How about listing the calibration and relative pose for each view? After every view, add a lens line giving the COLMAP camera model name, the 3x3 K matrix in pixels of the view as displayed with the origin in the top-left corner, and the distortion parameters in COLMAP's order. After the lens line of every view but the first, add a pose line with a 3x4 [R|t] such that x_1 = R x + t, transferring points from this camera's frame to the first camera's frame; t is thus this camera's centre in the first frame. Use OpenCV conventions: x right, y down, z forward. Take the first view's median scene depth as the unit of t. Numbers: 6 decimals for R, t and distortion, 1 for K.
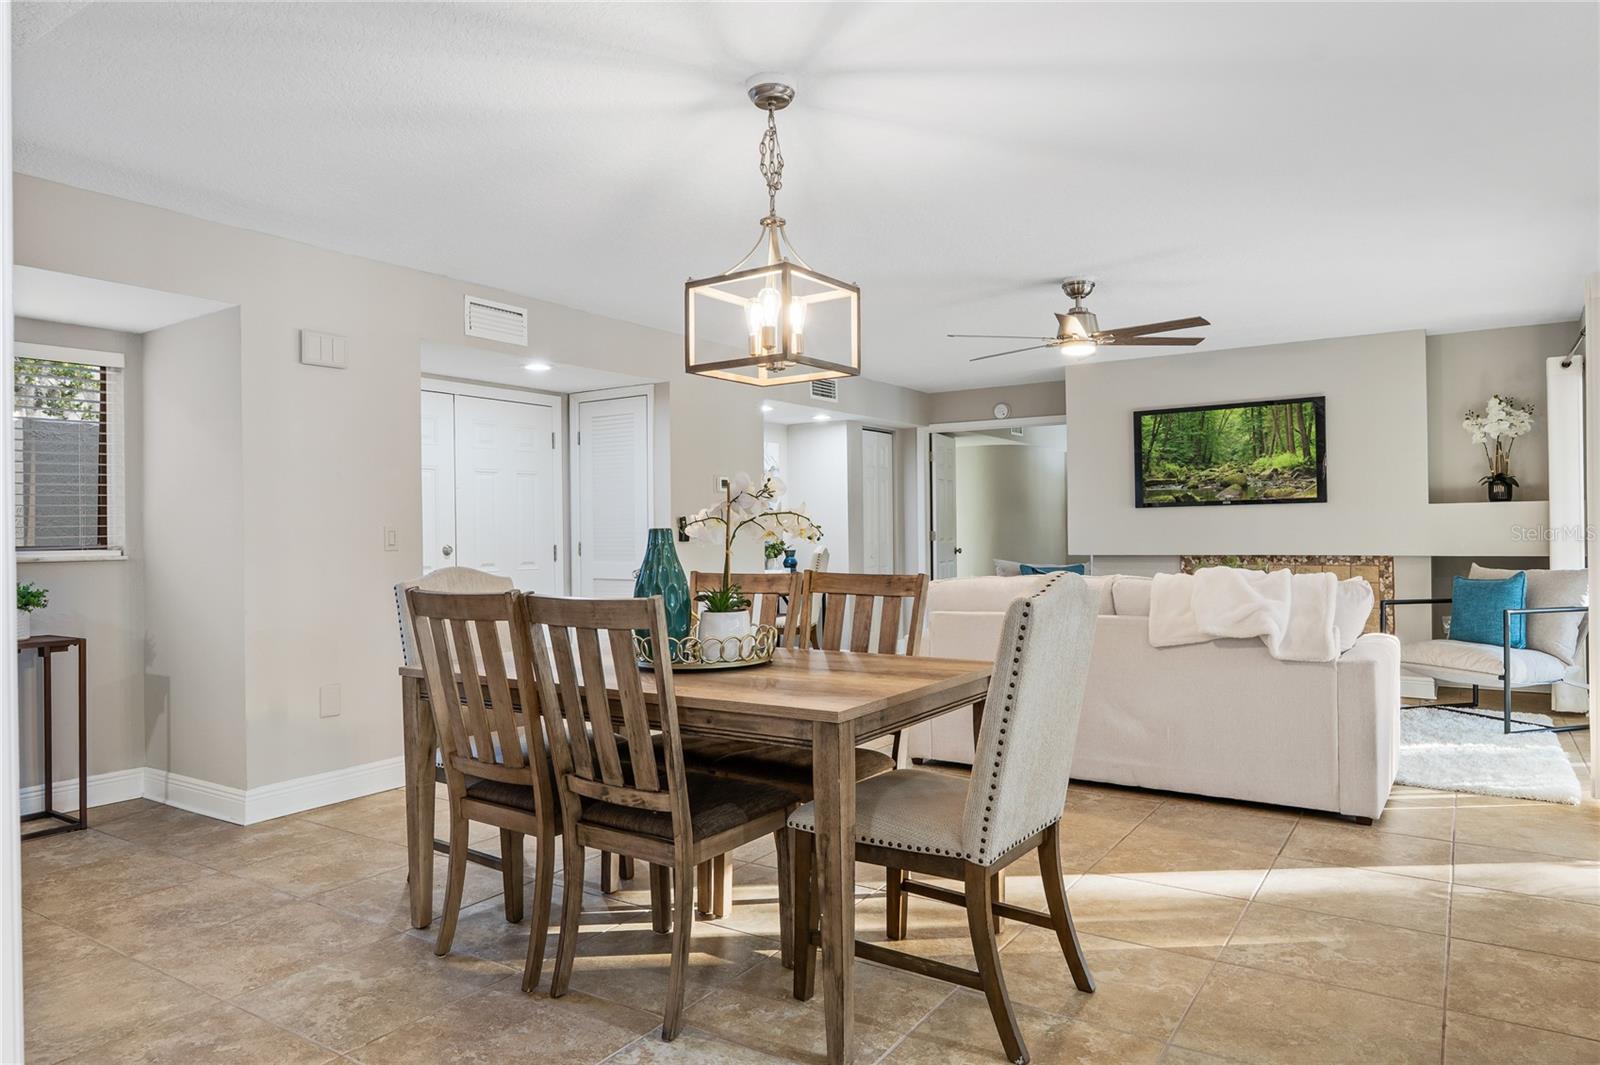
lens RADIAL K [[1004.6, 0, 800.9], [0, 1004.6, 529.6], [0, 0, 1]] dist [0.007749, -0.002618]
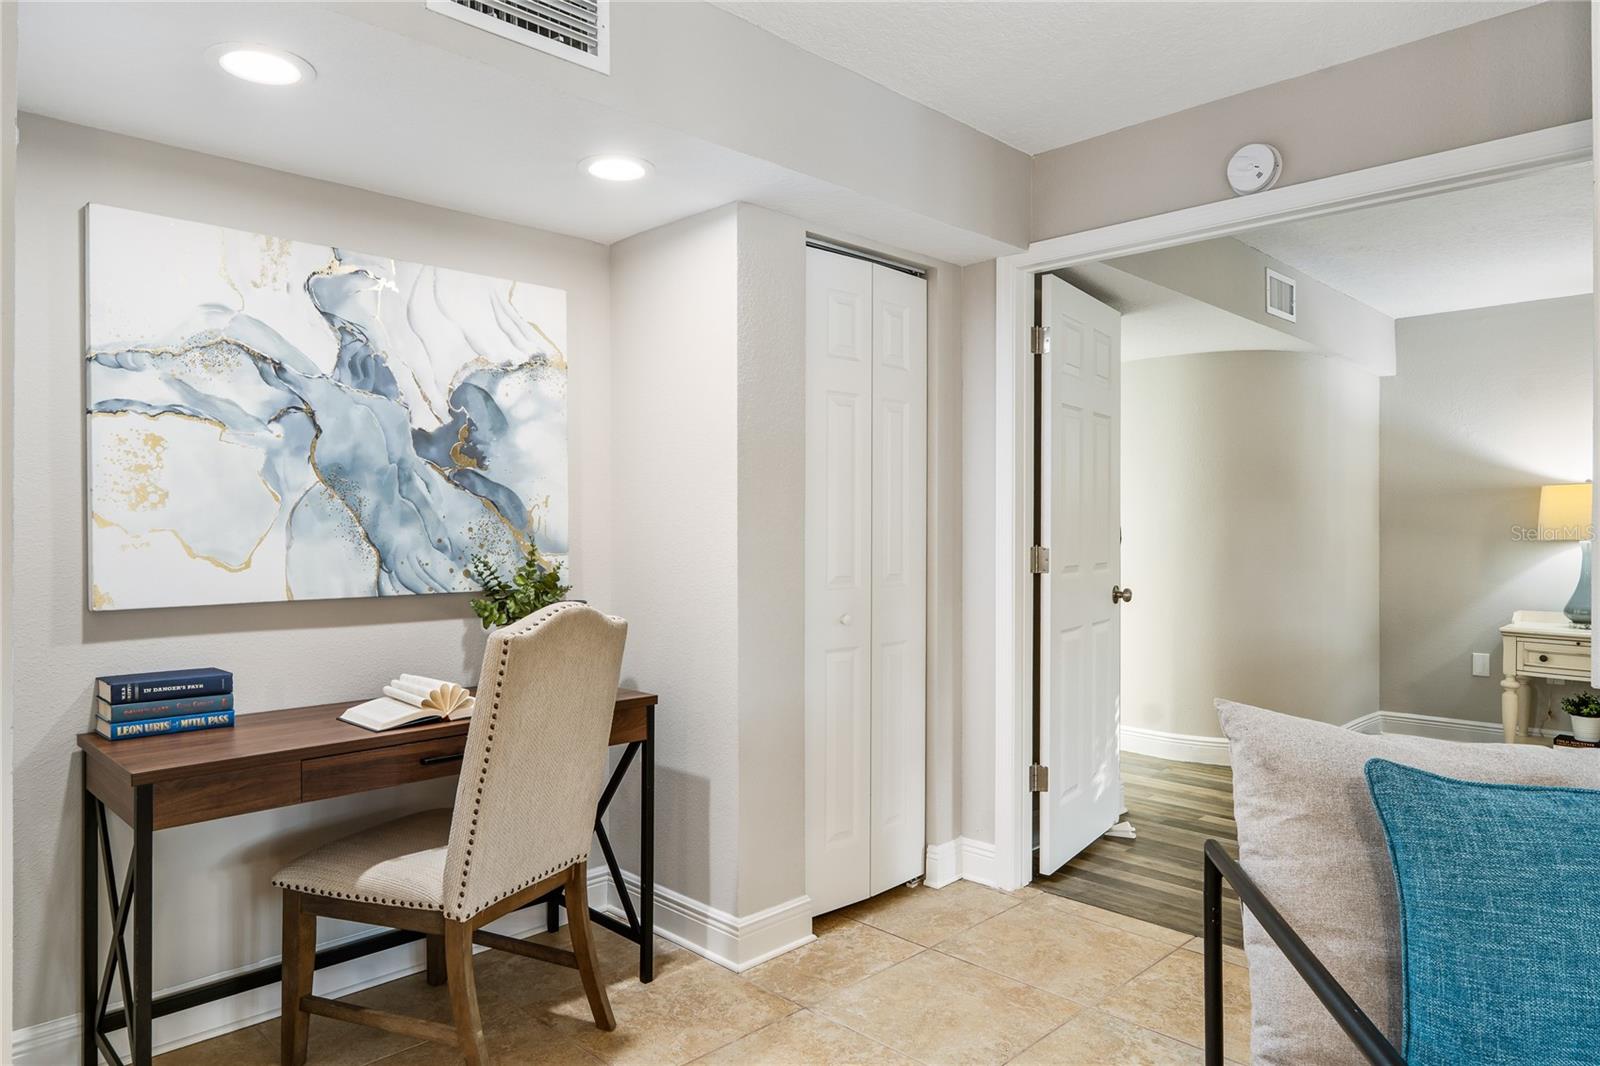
lens RADIAL K [[1016.6, 0, 800.0], [0, 1016.6, 533.0], [0, 0, 1]] dist [0.010038, -0.003434]
pose [[0.979600, 0.013679, -0.200493, 0.165362], [-0.012323, 0.999892, 0.008012, -0.007362], [0.200581, -0.005378, 0.979662, 0.862619]]
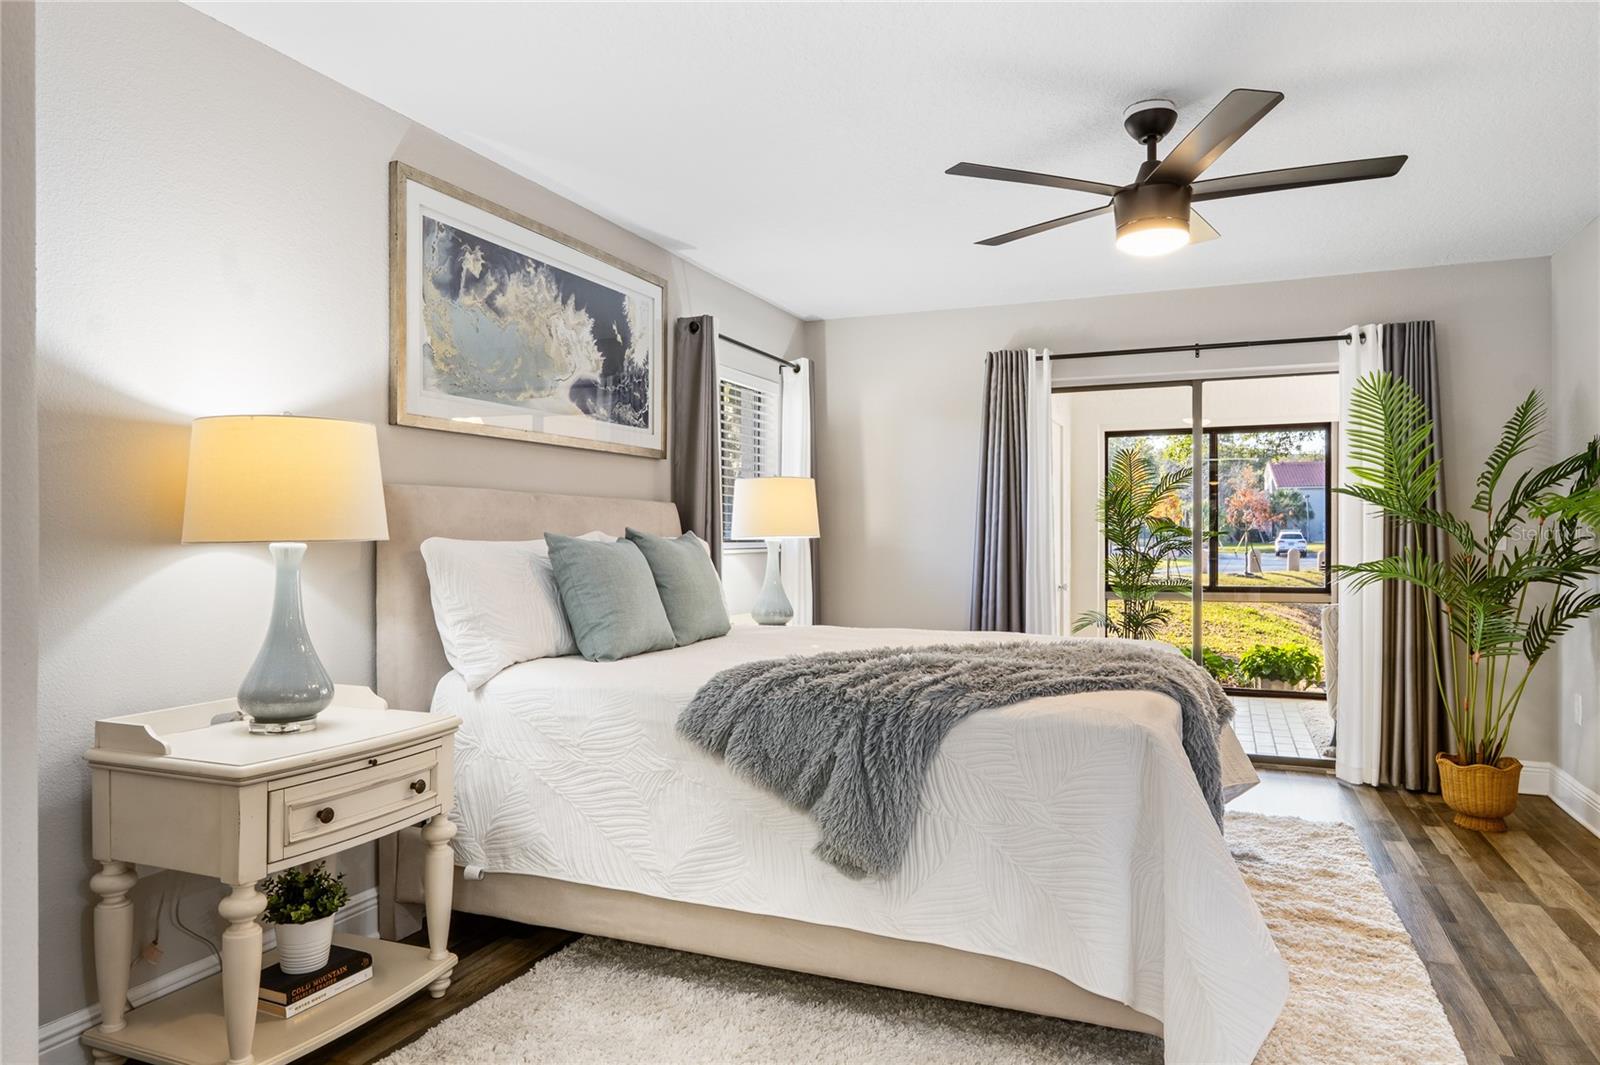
lens RADIAL K [[1004.6, 0, 800.9], [0, 1004.6, 529.6], [0, 0, 1]] dist [0.007749, -0.002618]
pose [[-0.185155, 0.015075, 0.982594, 0.200486], [0.001063, 0.999885, -0.015140, -0.003515], [-0.982709, -0.001759, -0.185150, 1.605101]]
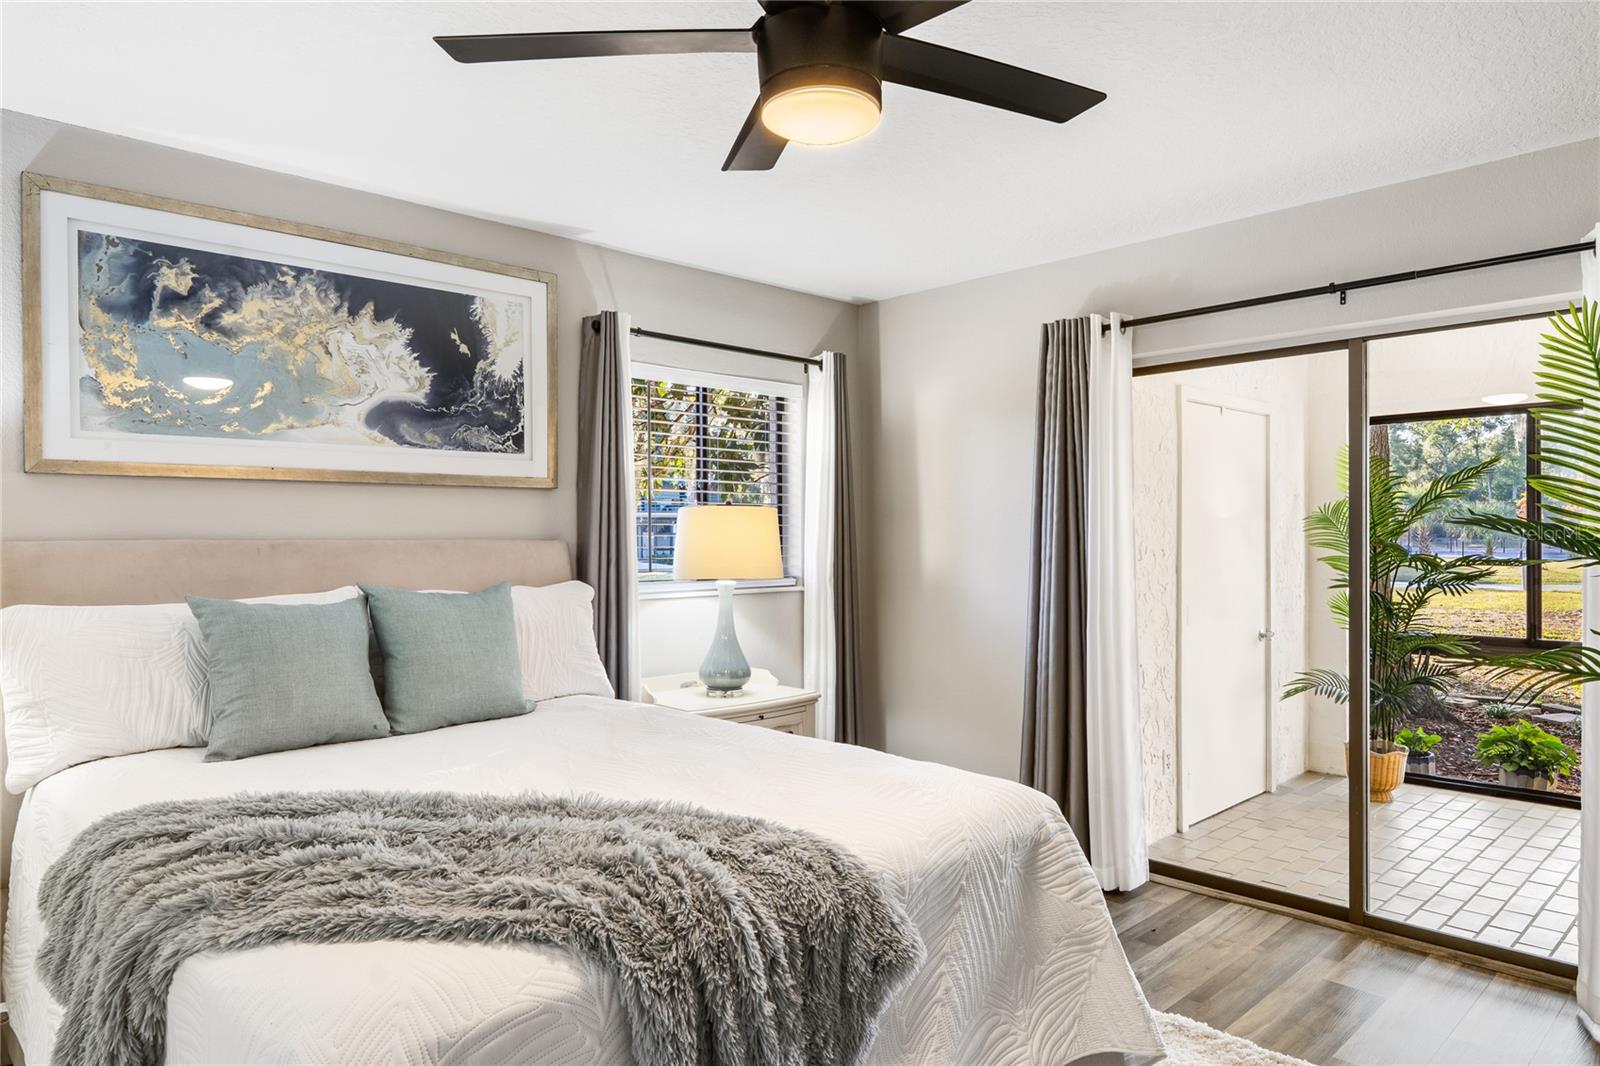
lens RADIAL K [[1016.6, 0, 800.0], [0, 1016.6, 533.0], [0, 0, 1]] dist [0.010038, -0.003434]
pose [[0.216742, 0.012578, 0.976148, 0.350177], [0.002458, 0.999907, -0.013429, -0.027622], [-0.976226, 0.005310, 0.216691, 1.319086]]
